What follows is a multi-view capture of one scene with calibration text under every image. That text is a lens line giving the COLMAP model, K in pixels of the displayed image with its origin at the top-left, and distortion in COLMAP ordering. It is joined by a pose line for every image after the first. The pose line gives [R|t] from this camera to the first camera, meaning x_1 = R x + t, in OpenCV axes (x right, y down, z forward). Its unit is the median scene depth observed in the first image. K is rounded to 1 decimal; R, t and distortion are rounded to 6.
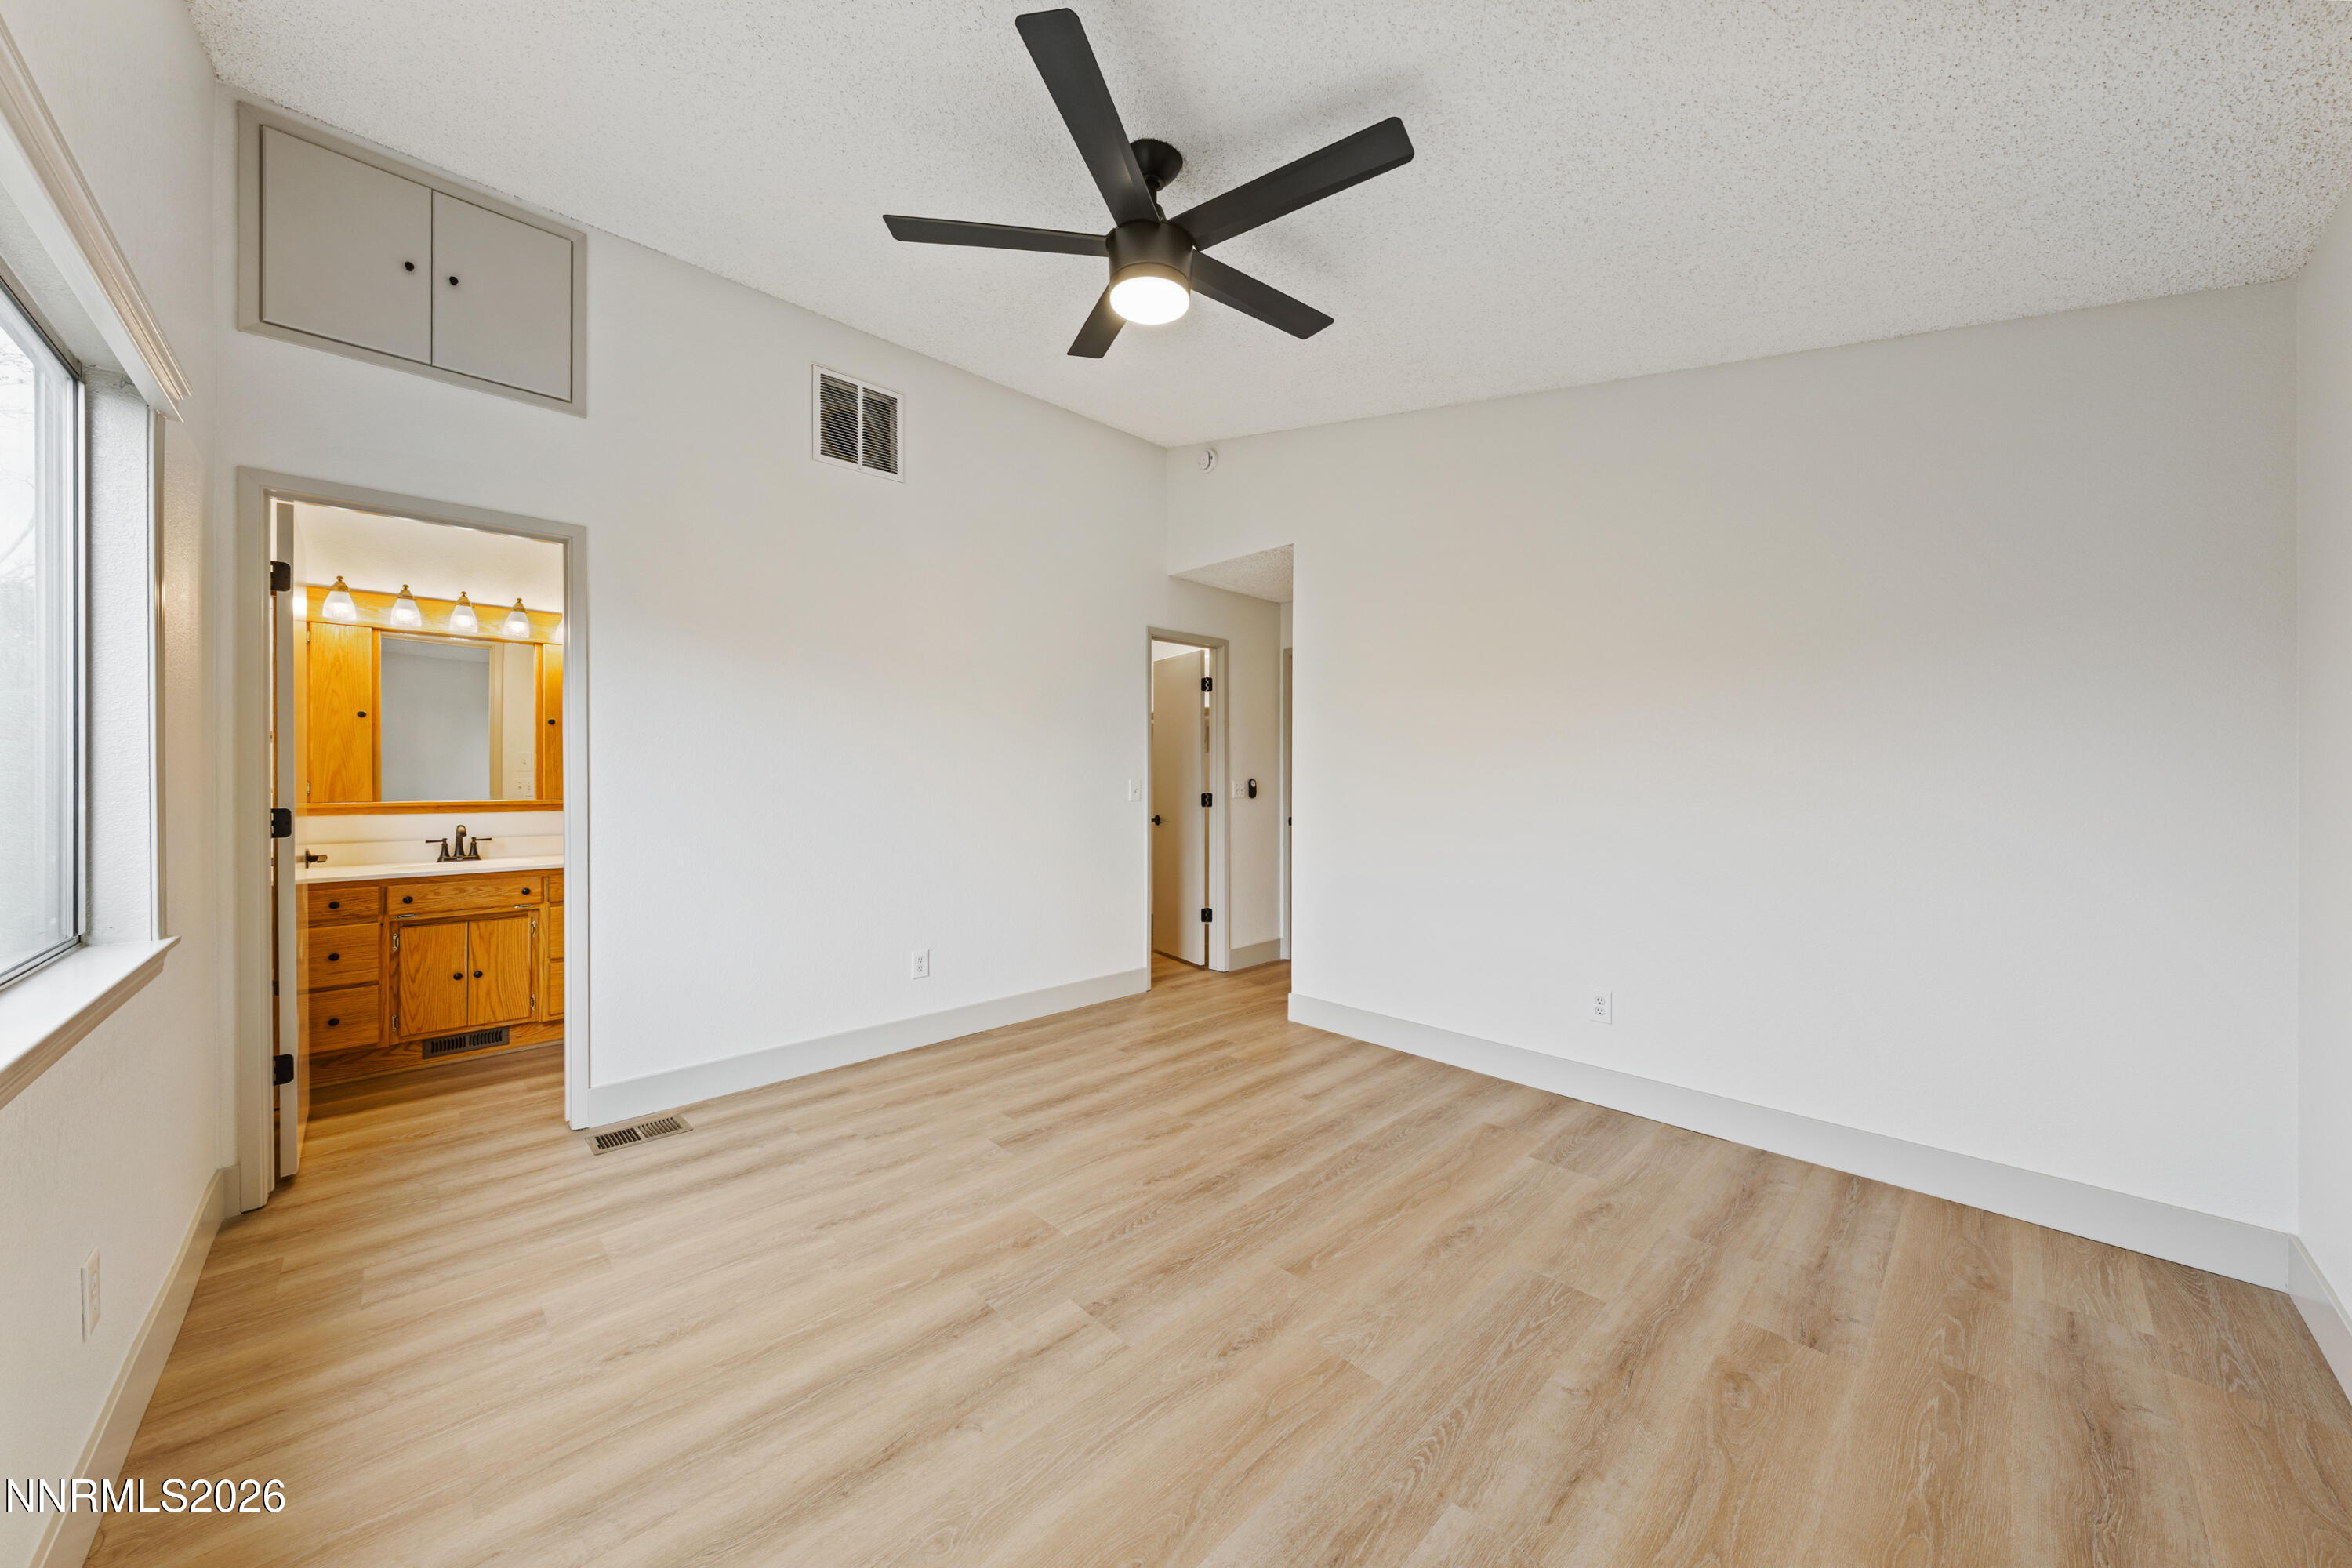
lens RADIAL K [[808.7, 0, 1154.4], [0, 808.7, 778.2], [0, 0, 1]] dist [0.001142, 0.000043]
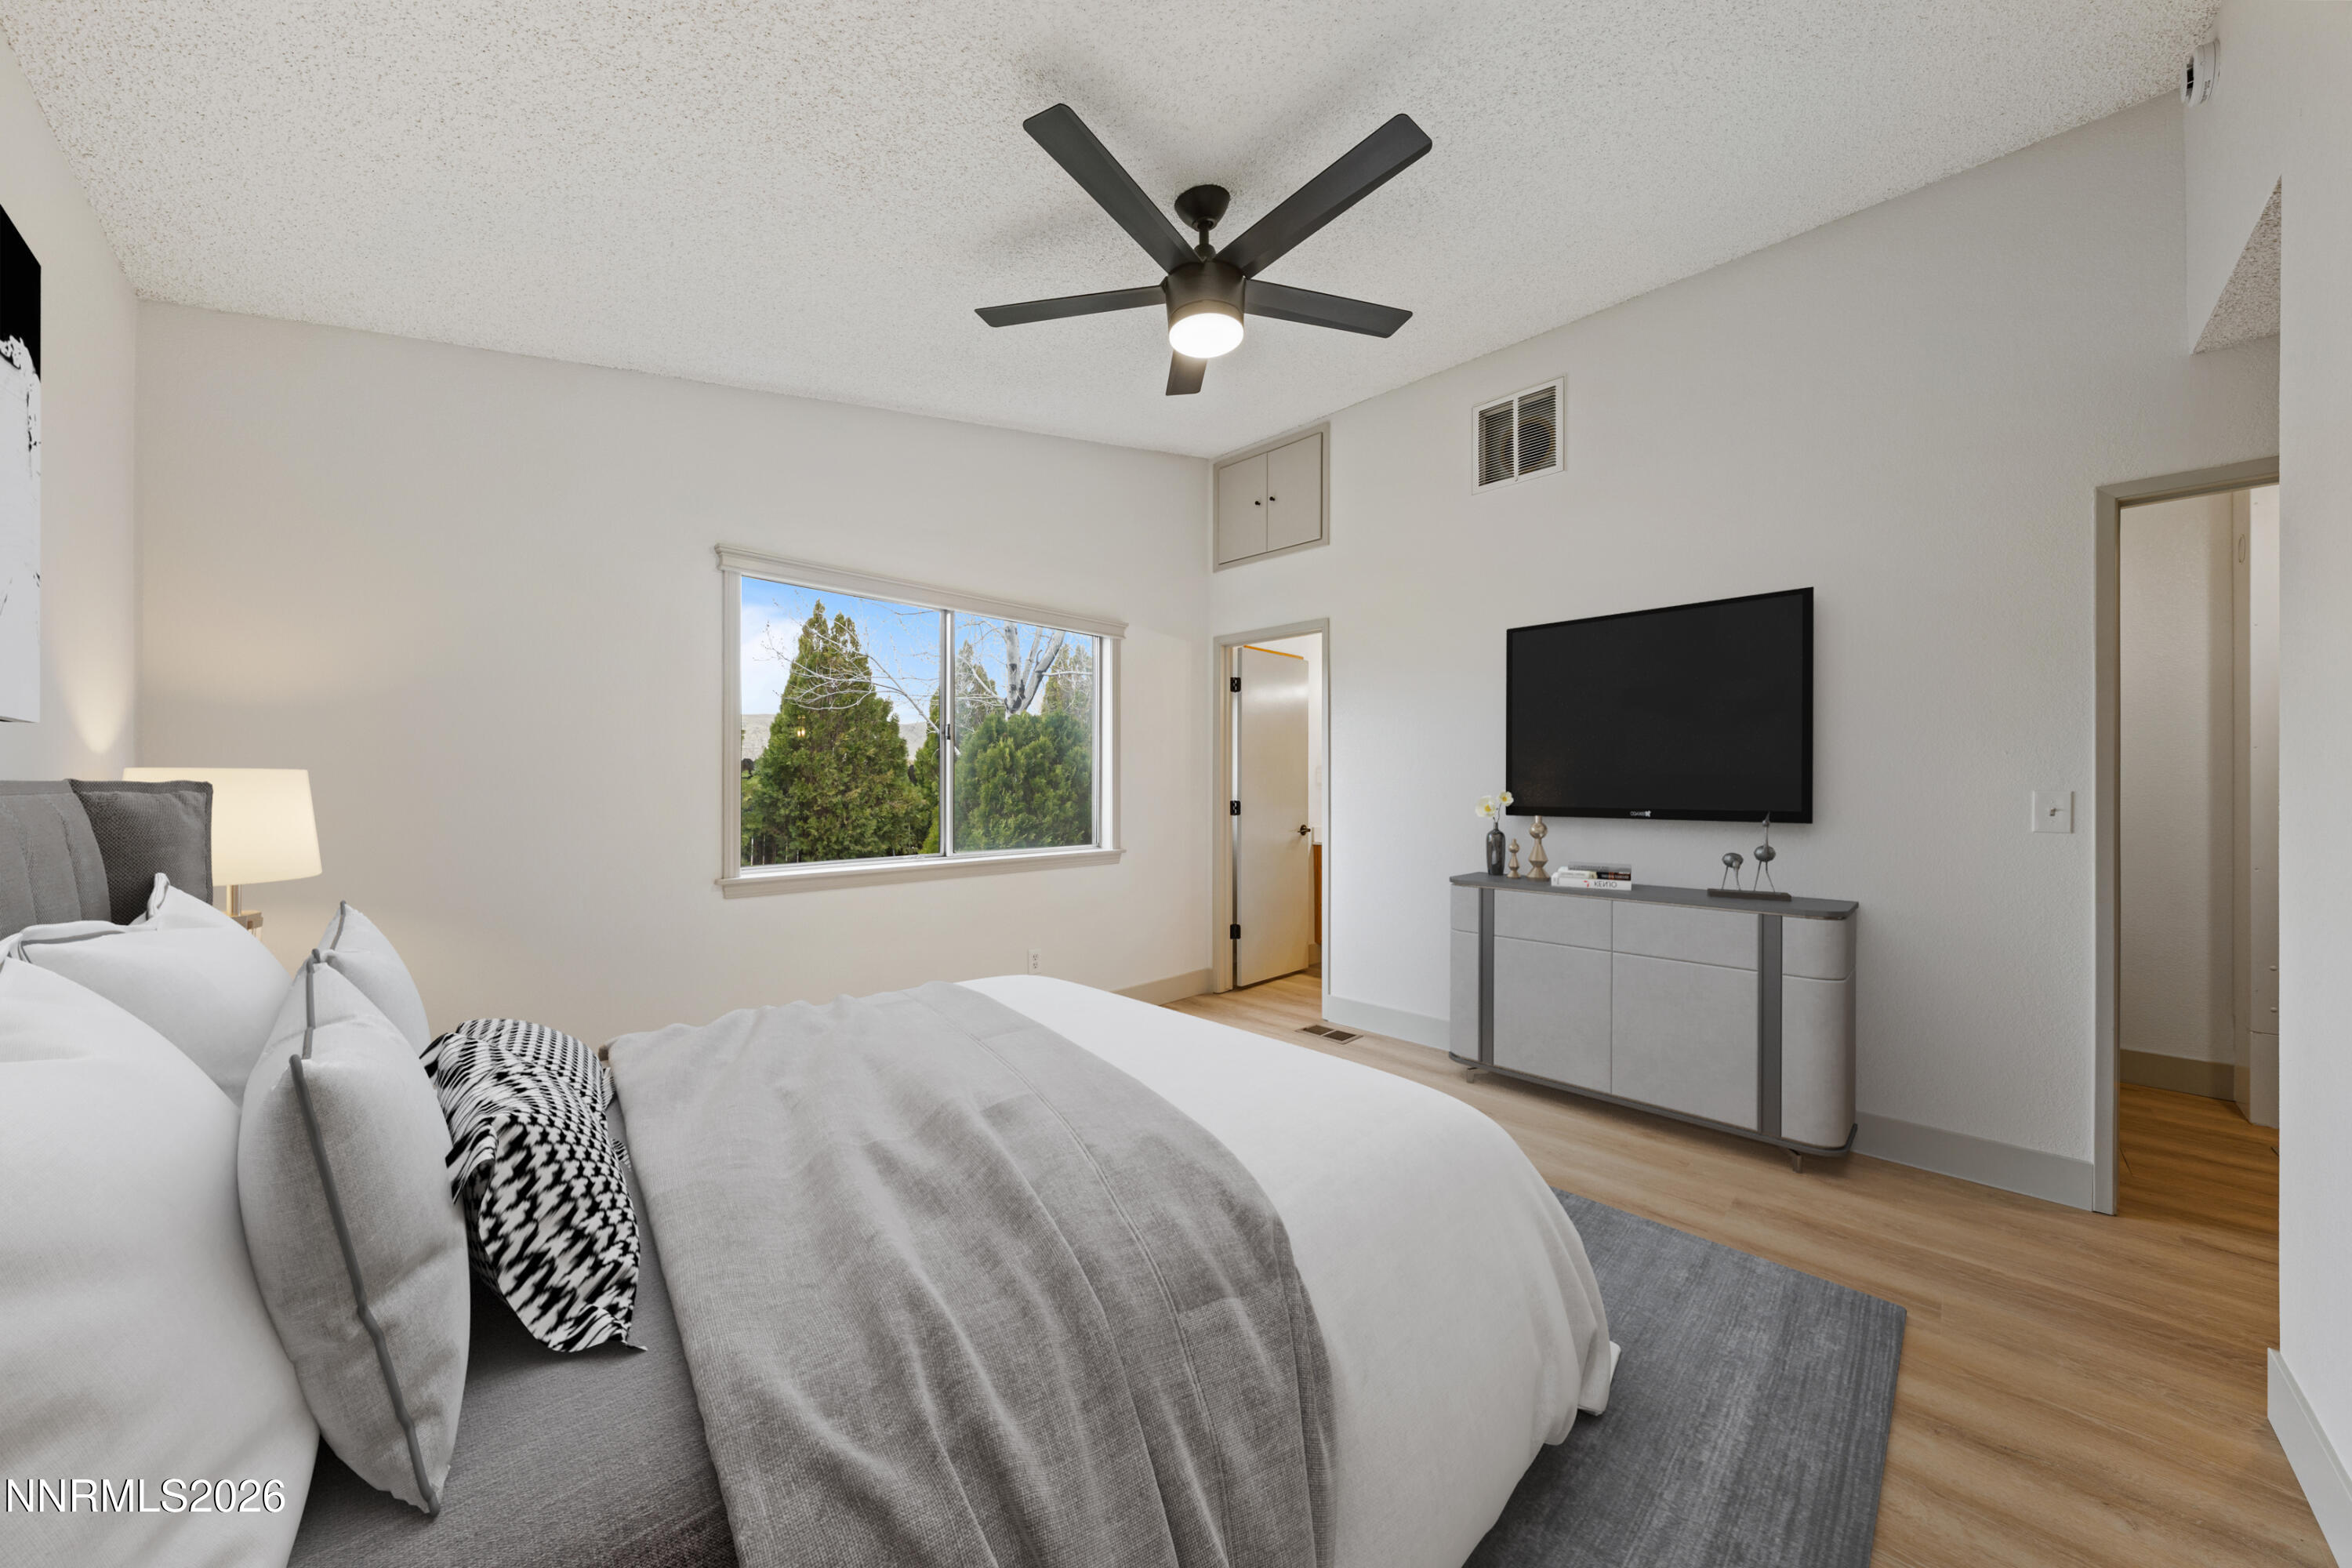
lens RADIAL K [[797.6, 0, 1176.0], [0, 797.6, 784.0], [0, 0, 1]] dist [0.000249, 0.000017]
pose [[0.038940, 0.001352, -0.999241, 0.763393], [0.000780, 0.999999, 0.001383, -0.007538], [0.999241, -0.000834, 0.038939, 0.670587]]
